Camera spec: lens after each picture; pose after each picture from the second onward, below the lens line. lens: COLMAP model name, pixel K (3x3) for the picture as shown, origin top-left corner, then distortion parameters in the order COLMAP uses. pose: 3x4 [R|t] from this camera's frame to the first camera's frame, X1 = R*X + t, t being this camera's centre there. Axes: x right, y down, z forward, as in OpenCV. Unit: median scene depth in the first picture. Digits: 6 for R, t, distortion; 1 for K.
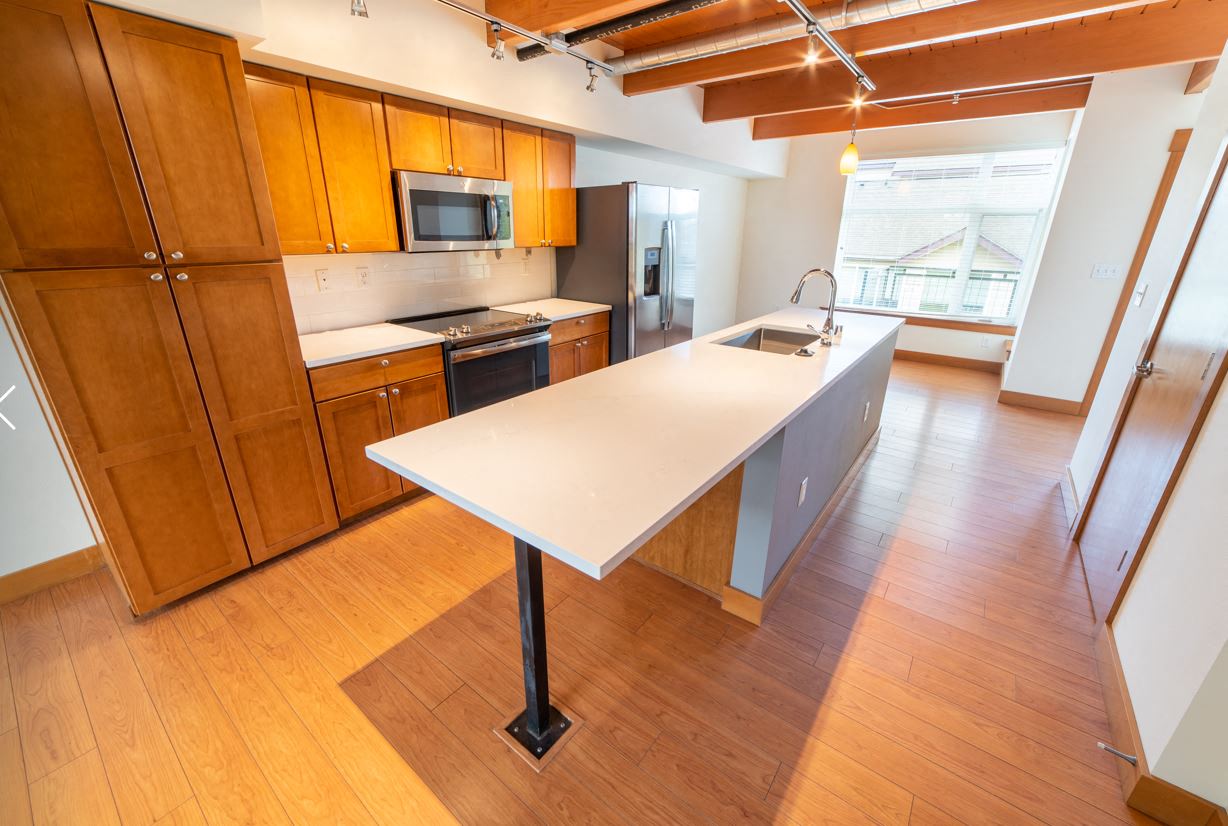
lens RADIAL K [[494.2, 0, 613.8], [0, 494.2, 406.5], [0, 0, 1]] dist [-0.011138, 0.000559]
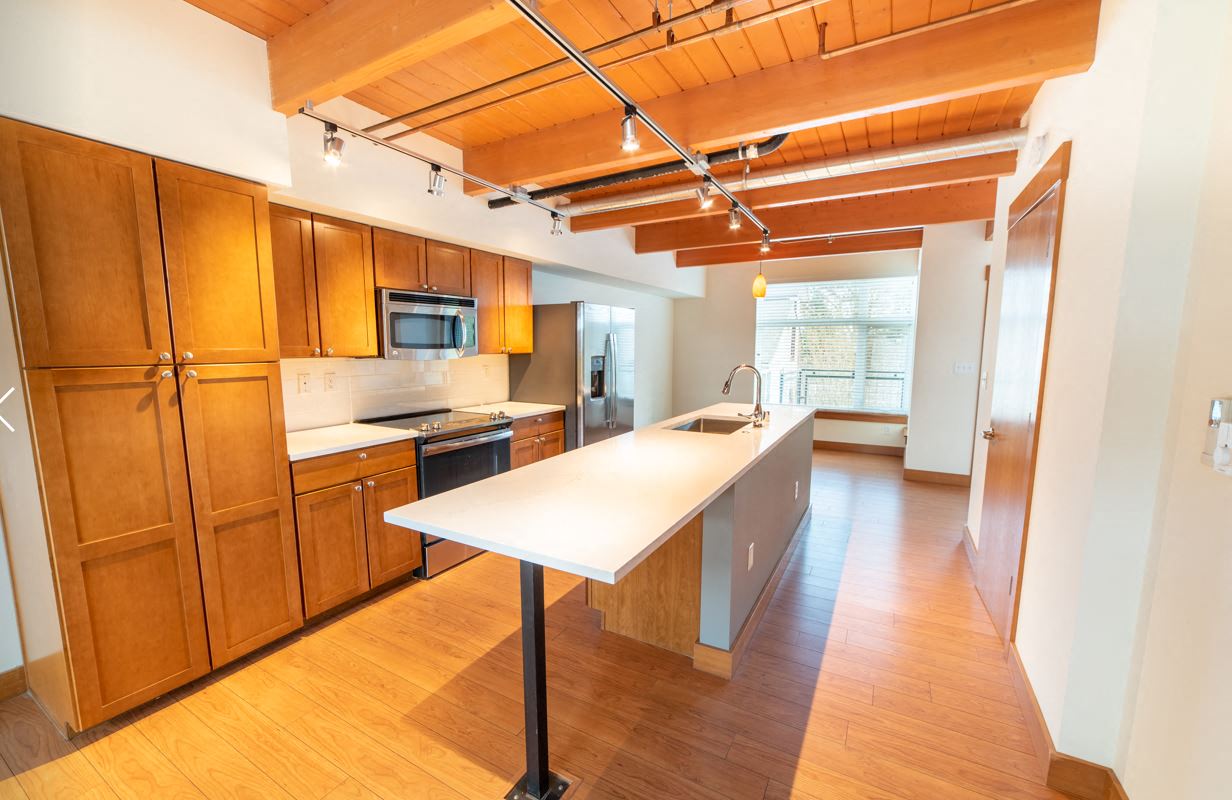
lens RADIAL K [[496.1, 0, 616.3], [0, 496.1, 398.6], [0, 0, 1]] dist [-0.011056, 0.002570]
pose [[0.990224, -0.022886, 0.137597, -0.051106], [0.054155, 0.972145, -0.228039, 0.047135], [-0.128545, 0.233262, 0.963880, -0.093824]]
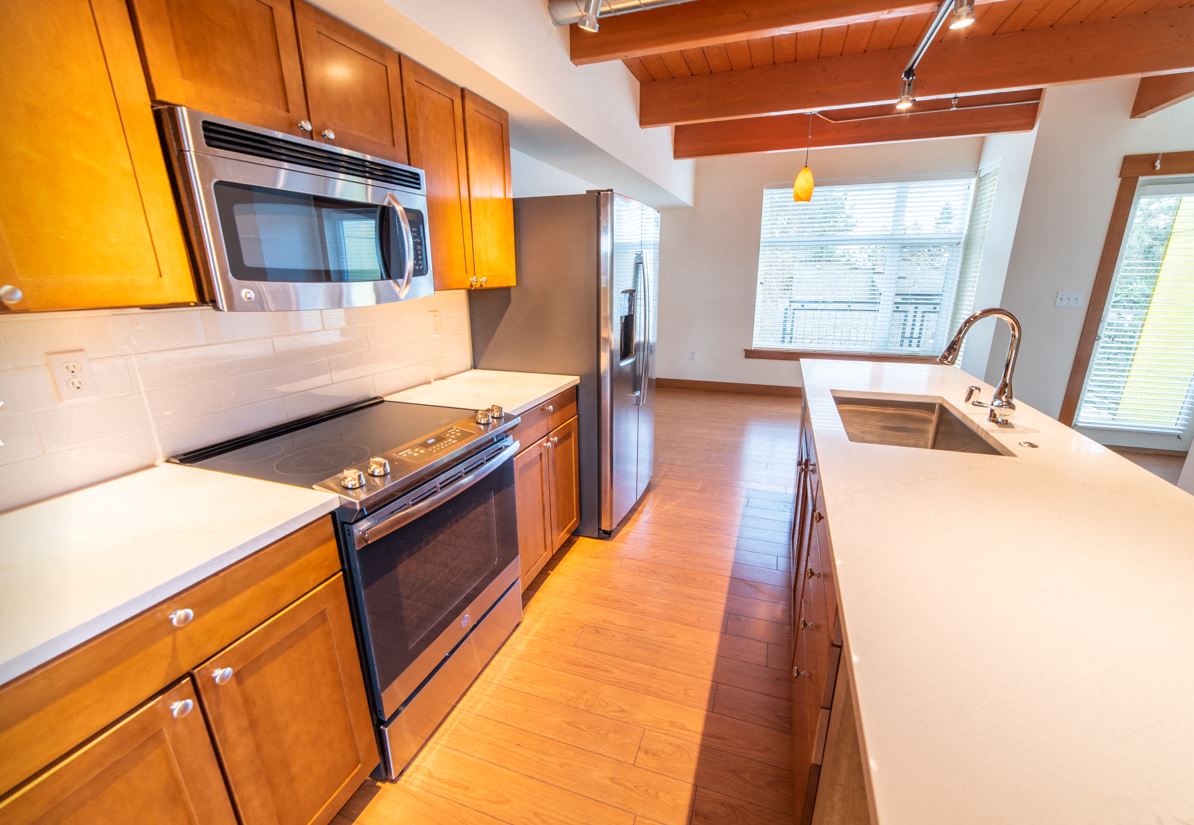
lens RADIAL K [[505.3, 0, 609.2], [0, 505.3, 421.0], [0, 0, 1]] dist [-0.004155, 0.000061]
pose [[0.953062, -0.100388, 0.285647, -0.195513], [0.116670, 0.992344, -0.040518, -0.134116], [-0.279393, 0.071942, 0.957478, 0.418850]]
